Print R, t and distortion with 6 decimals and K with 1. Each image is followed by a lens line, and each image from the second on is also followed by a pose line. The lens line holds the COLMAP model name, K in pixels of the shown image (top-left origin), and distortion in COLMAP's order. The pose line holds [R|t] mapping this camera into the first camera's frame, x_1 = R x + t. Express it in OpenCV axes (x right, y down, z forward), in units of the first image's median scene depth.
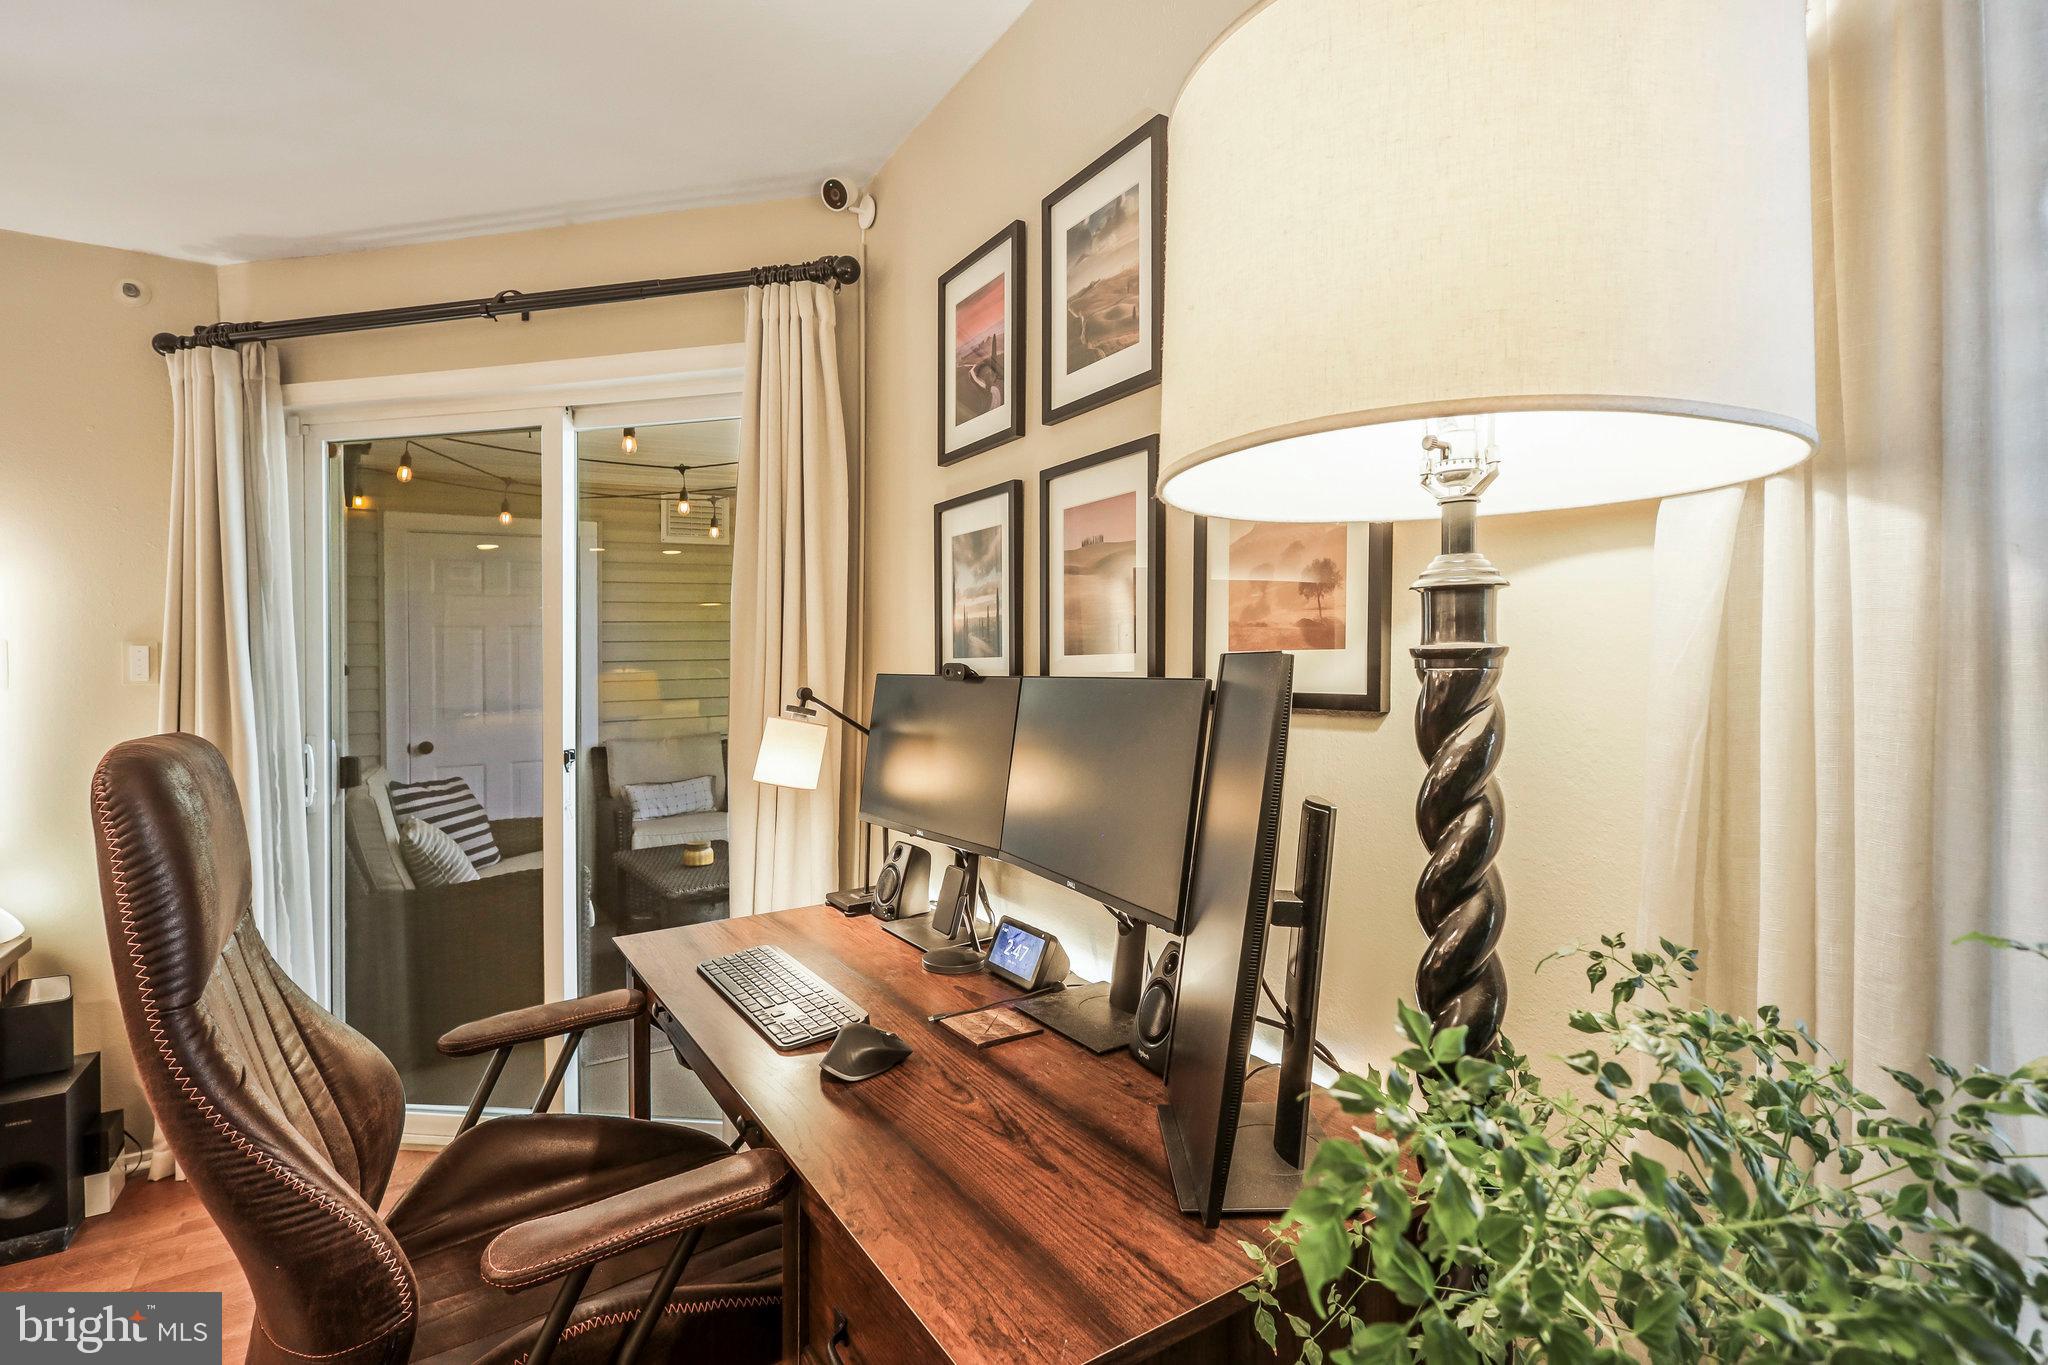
lens RADIAL K [[966.5, 0, 1016.7], [0, 966.5, 664.8], [0, 0, 1]] dist [-0.003975, 0.003147]
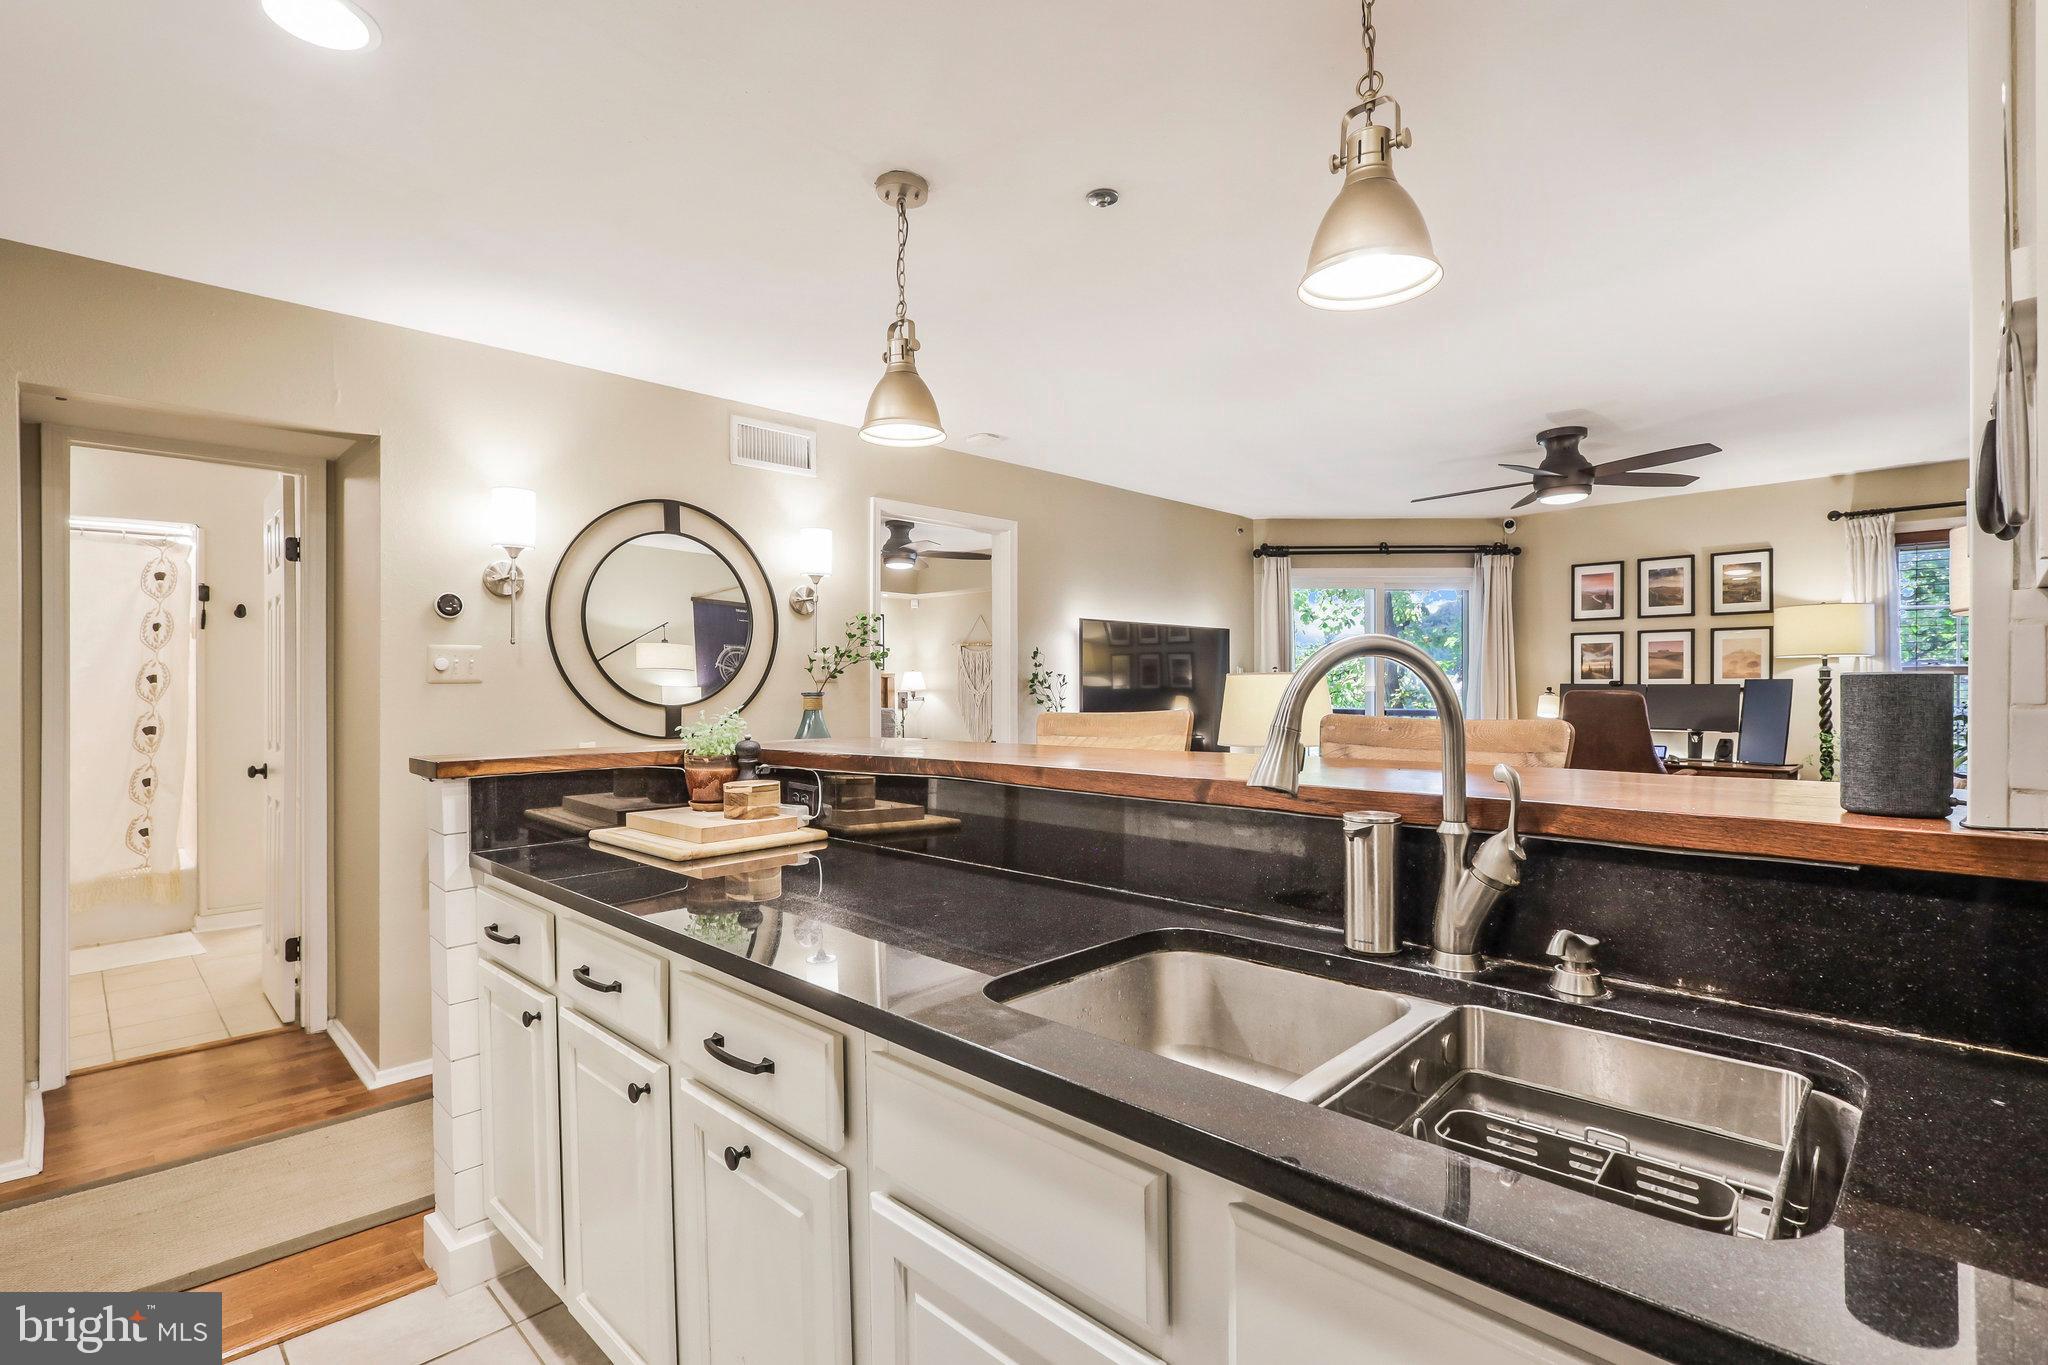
lens RADIAL K [[966.5, 0, 1022.0], [0, 966.5, 692.9], [0, 0, 1]] dist [-0.003975, 0.003147]
pose [[0.973583, 0.017237, 0.227683, -2.260078], [-0.017944, 0.999838, 0.001038, 0.056056], [-0.227628, -0.005096, 0.973735, -1.513586]]
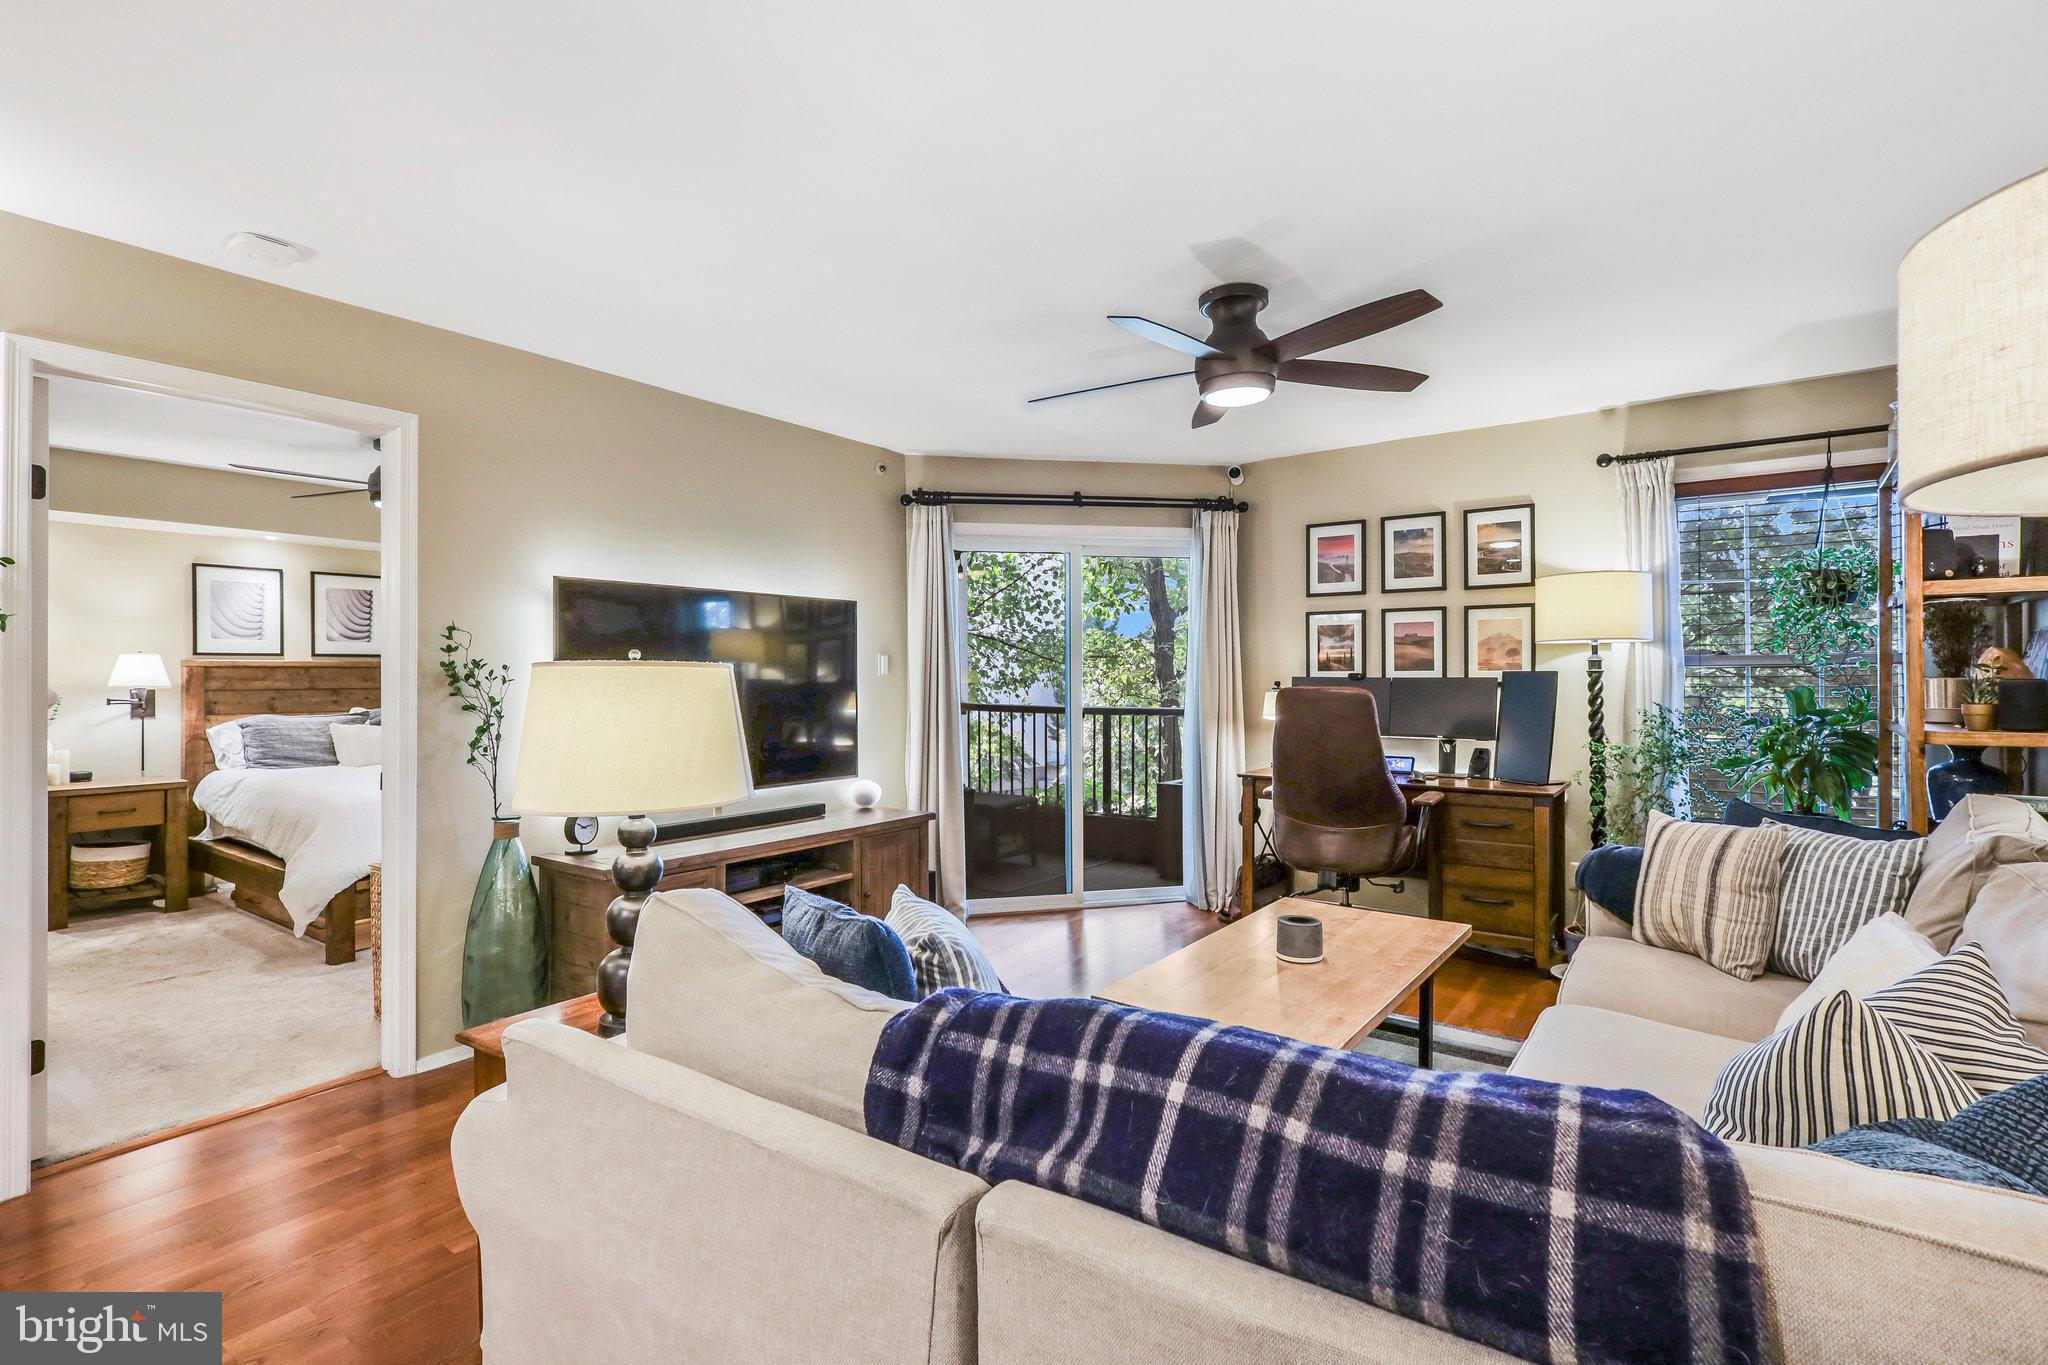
lens RADIAL K [[966.5, 0, 1029.1], [0, 966.5, 675.6], [0, 0, 1]] dist [-0.003975, 0.003147]
pose [[0.924020, 0.018330, 0.381906, -1.490391], [-0.016112, 0.999830, -0.009007, 0.031283], [-0.382006, 0.002170, 0.924157, -0.934706]]
